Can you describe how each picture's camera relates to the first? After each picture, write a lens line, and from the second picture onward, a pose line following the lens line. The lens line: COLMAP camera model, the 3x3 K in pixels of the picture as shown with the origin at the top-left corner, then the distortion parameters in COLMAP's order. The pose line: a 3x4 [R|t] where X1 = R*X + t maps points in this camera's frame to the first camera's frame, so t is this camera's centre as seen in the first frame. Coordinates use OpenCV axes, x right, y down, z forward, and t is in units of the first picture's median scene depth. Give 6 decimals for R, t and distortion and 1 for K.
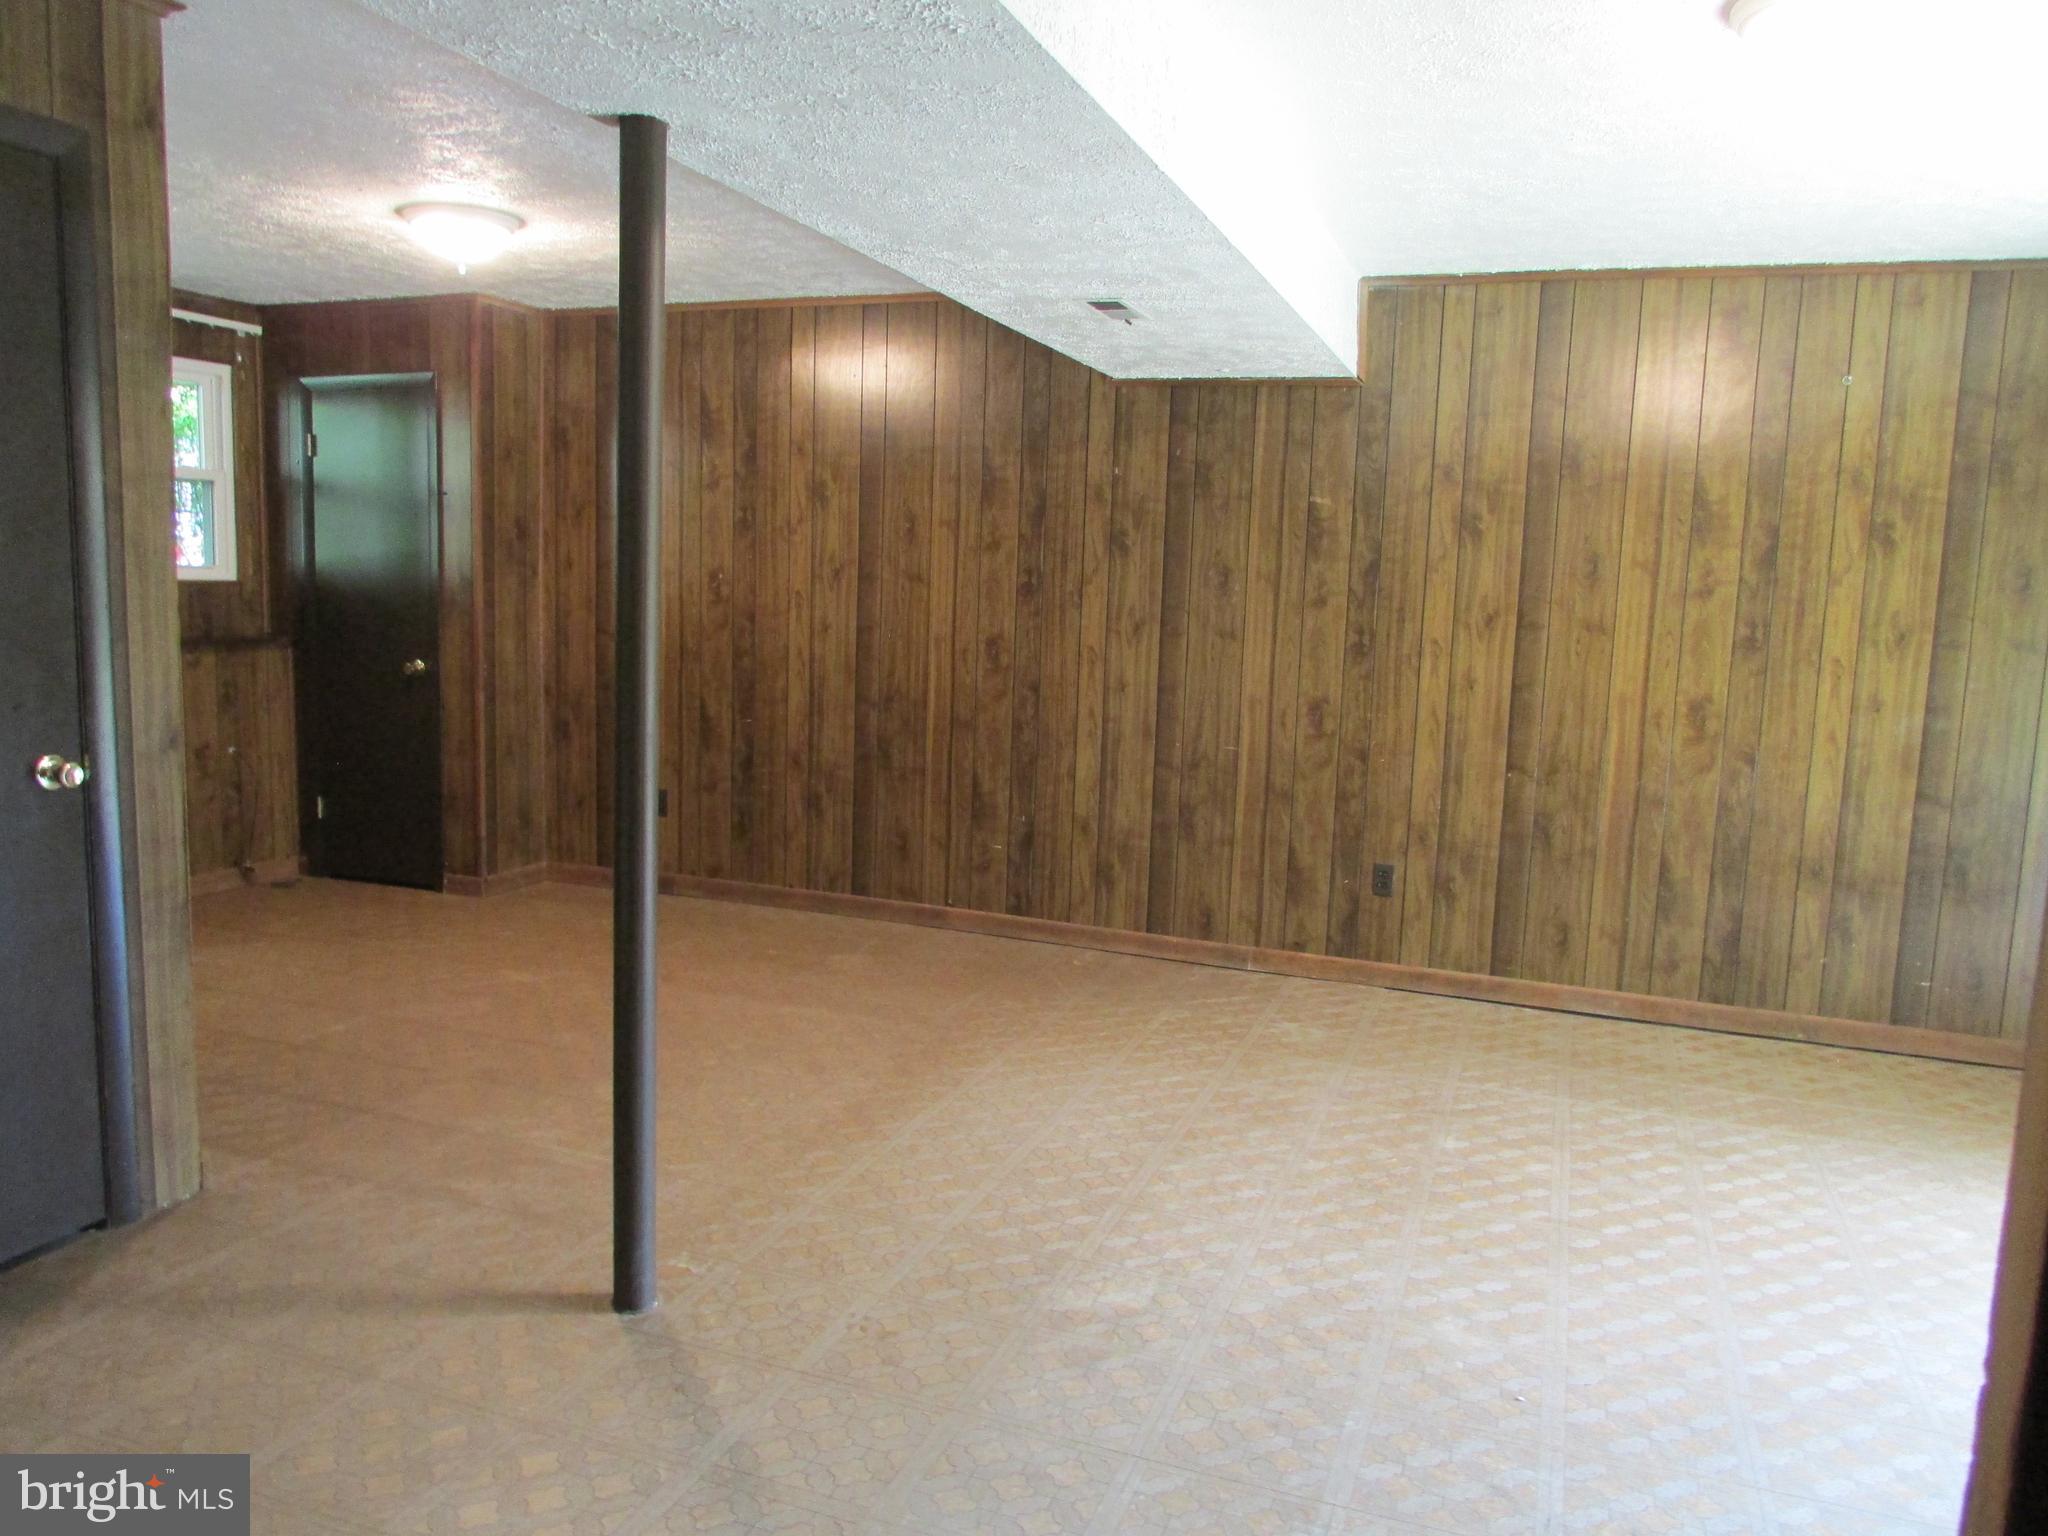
lens RADIAL K [[1479.3, 0, 1024.0], [0, 1479.3, 768.0], [0, 0, 1]] dist [-0.001355, -0.007209]
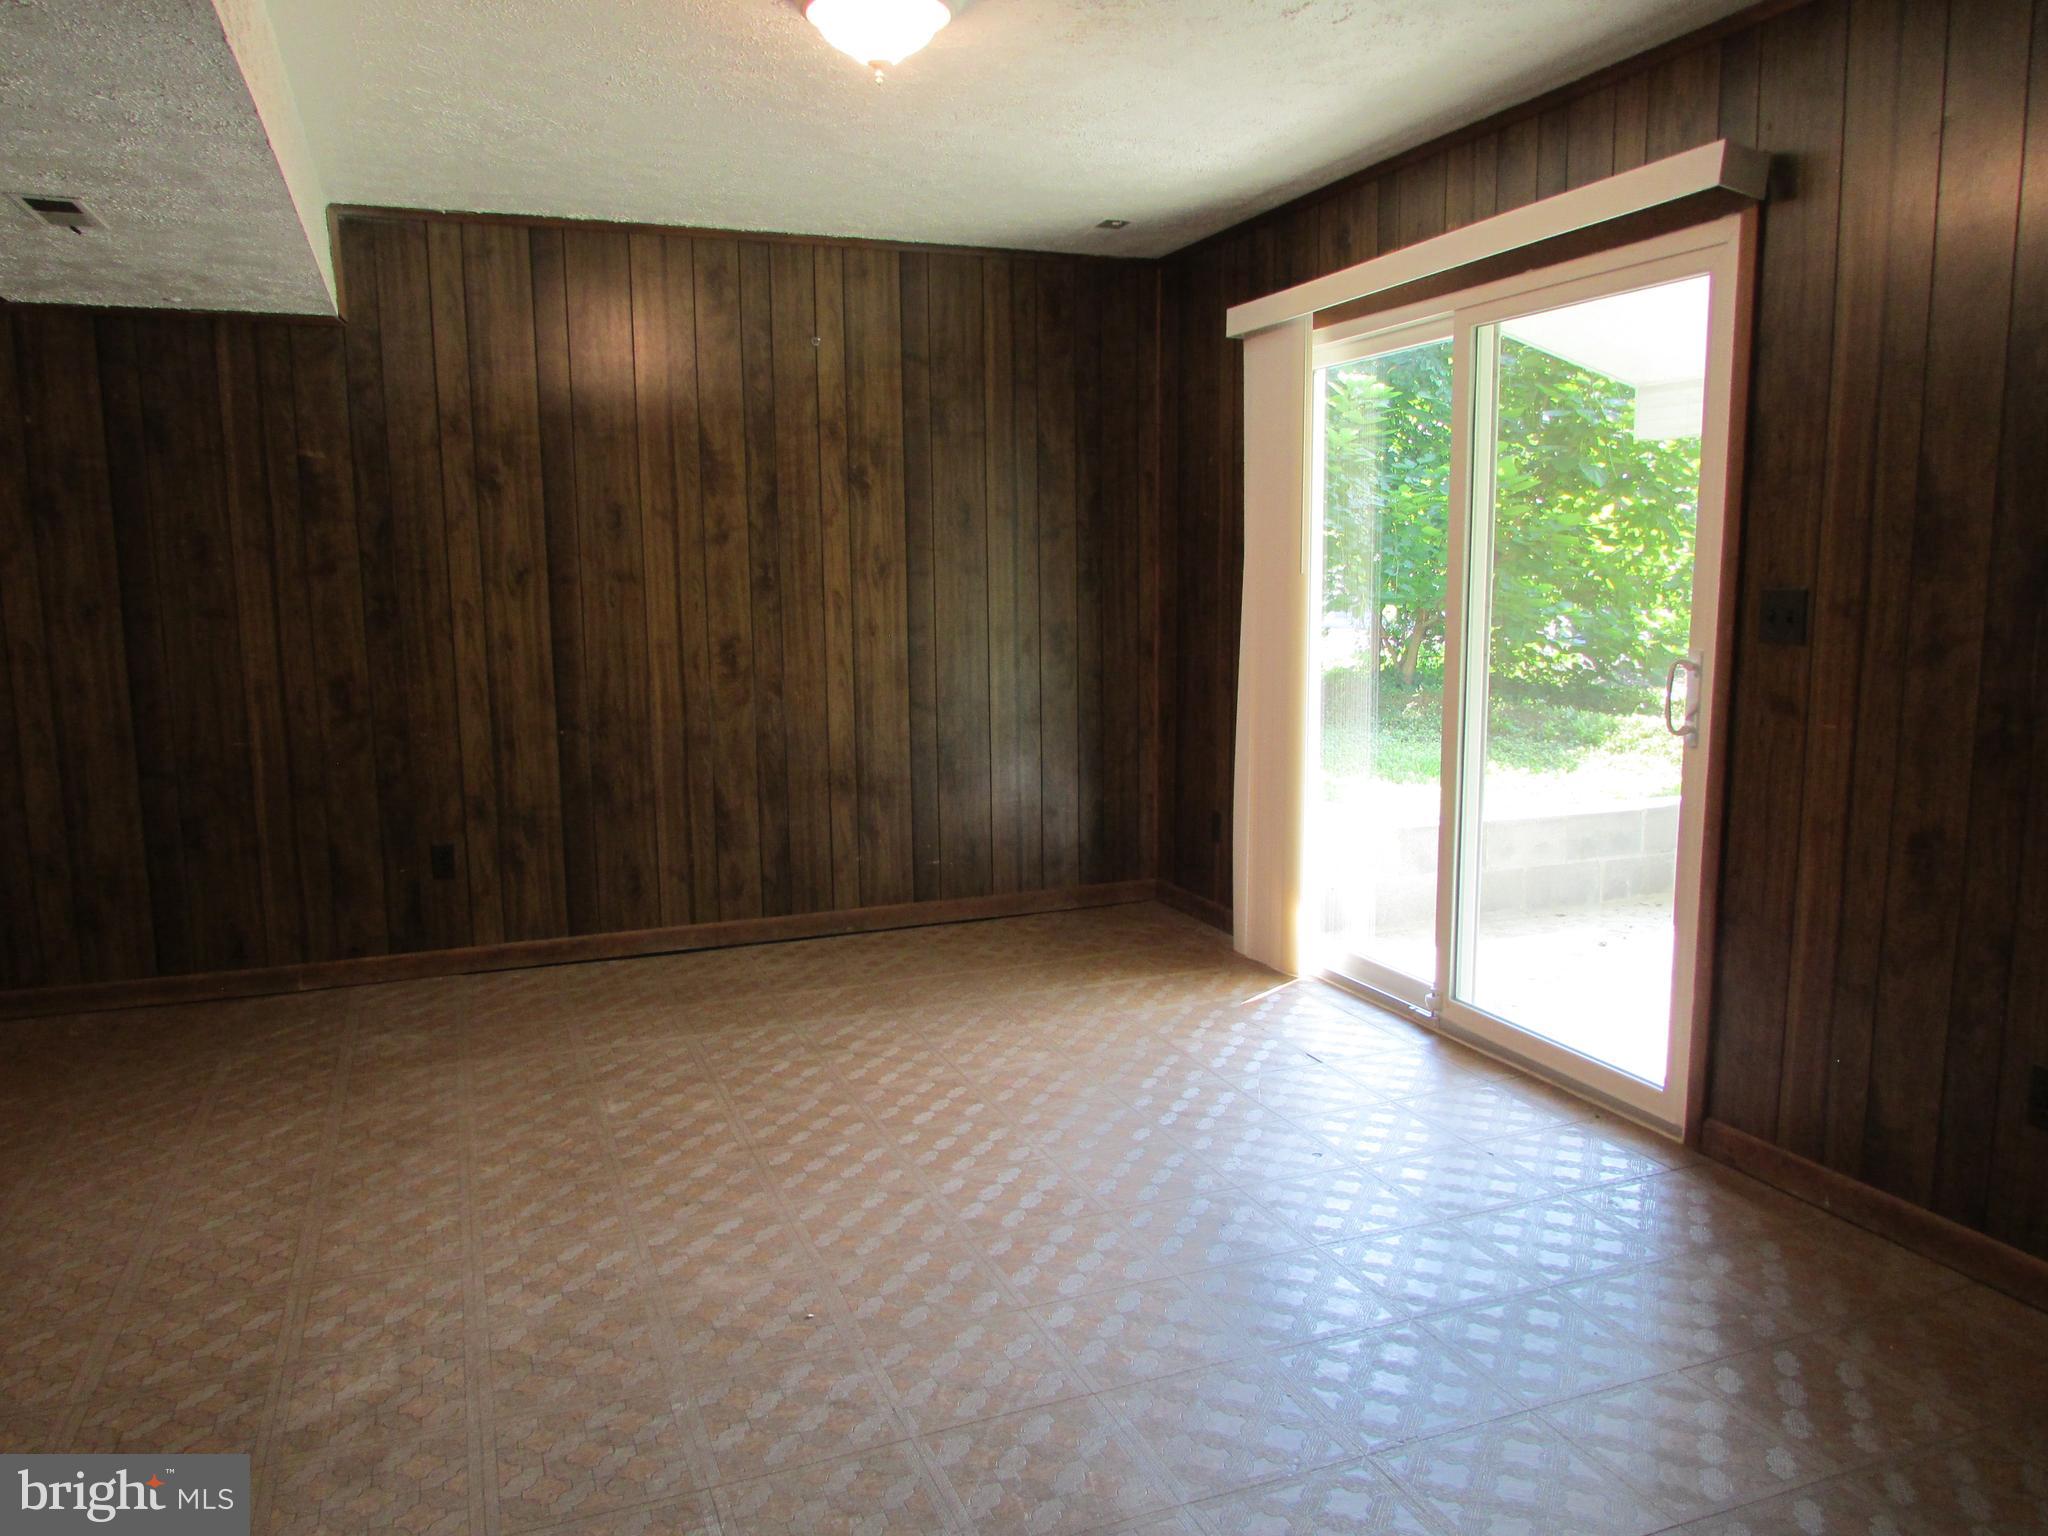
lens RADIAL K [[1484.8, 0, 1024.0], [0, 1484.8, 768.0], [0, 0, 1]] dist [-0.012239, 0.007597]
pose [[0.748109, -0.143586, 0.647855, -0.092263], [0.126210, 0.989276, 0.073516, -0.006043], [-0.651464, 0.026768, 0.758208, 0.055930]]
